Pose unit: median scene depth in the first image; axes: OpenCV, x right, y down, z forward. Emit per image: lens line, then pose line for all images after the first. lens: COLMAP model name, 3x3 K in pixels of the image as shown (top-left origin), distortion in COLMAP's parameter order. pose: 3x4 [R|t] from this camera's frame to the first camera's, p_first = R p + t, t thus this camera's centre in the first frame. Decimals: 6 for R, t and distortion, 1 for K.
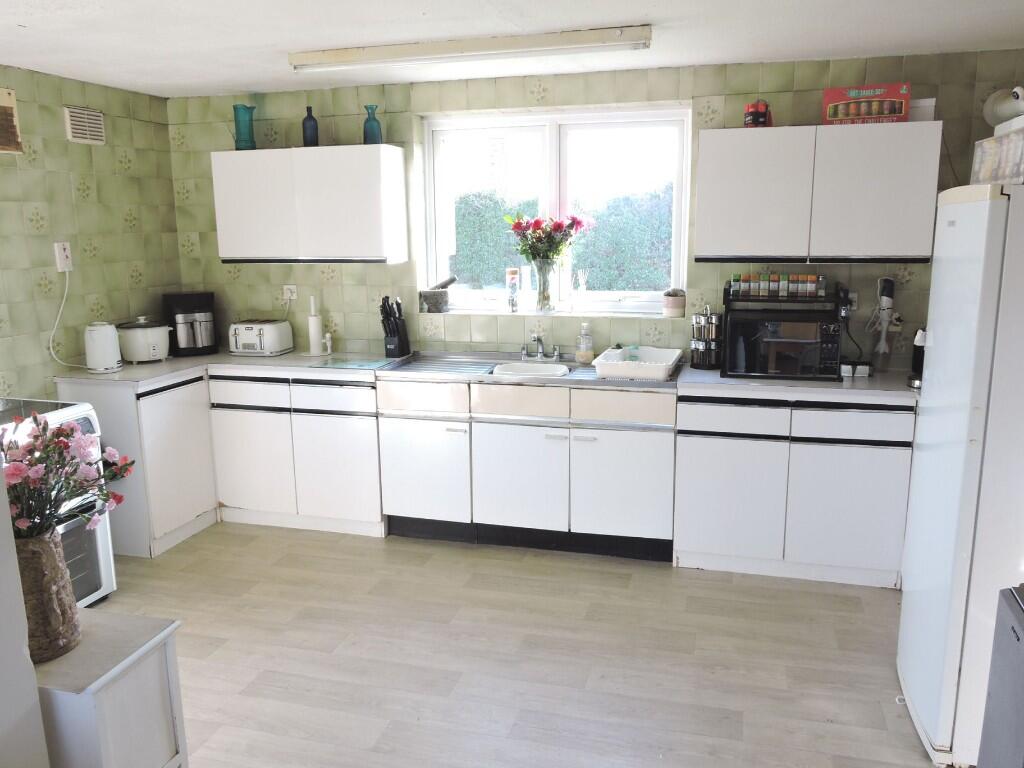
lens RADIAL K [[834.3, 0, 512.0], [0, 834.3, 384.0], [0, 0, 1]] dist [-0.021750, 0.006899]
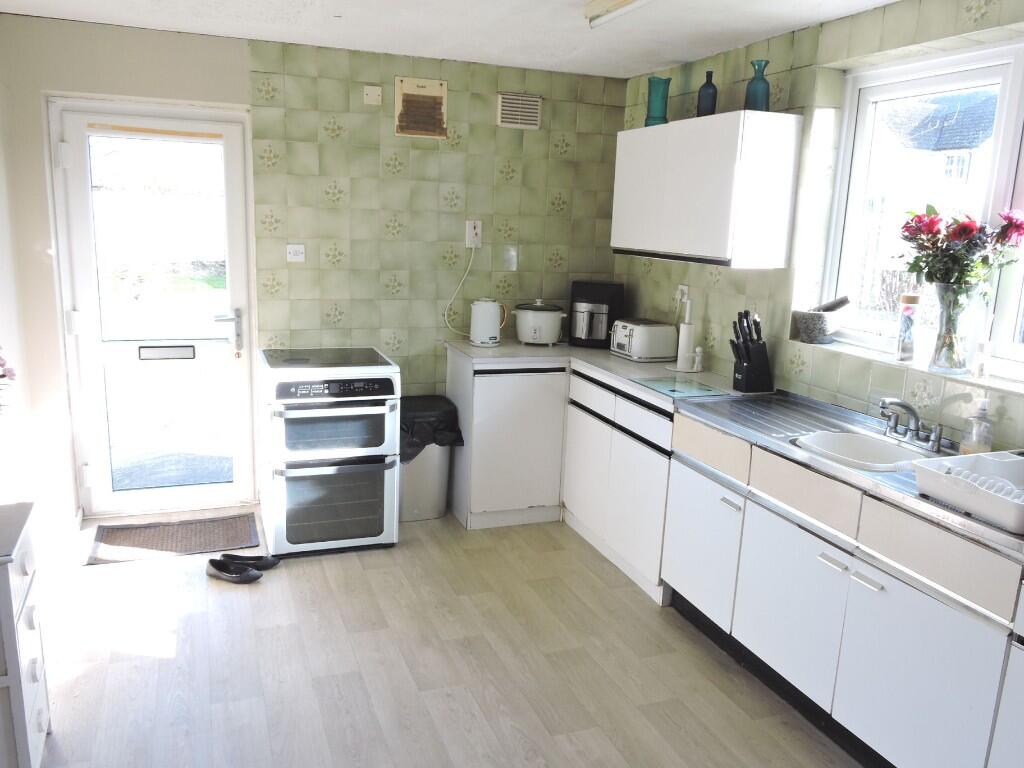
lens RADIAL K [[809.8, 0, 512.0], [0, 809.8, 384.0], [0, 0, 1]] dist [-0.028262, 0.005730]
pose [[0.578992, 0.197325, -0.791095, 0.334032], [-0.198721, 0.975165, 0.097796, -0.070971], [0.790745, 0.100584, 0.603825, 0.395016]]
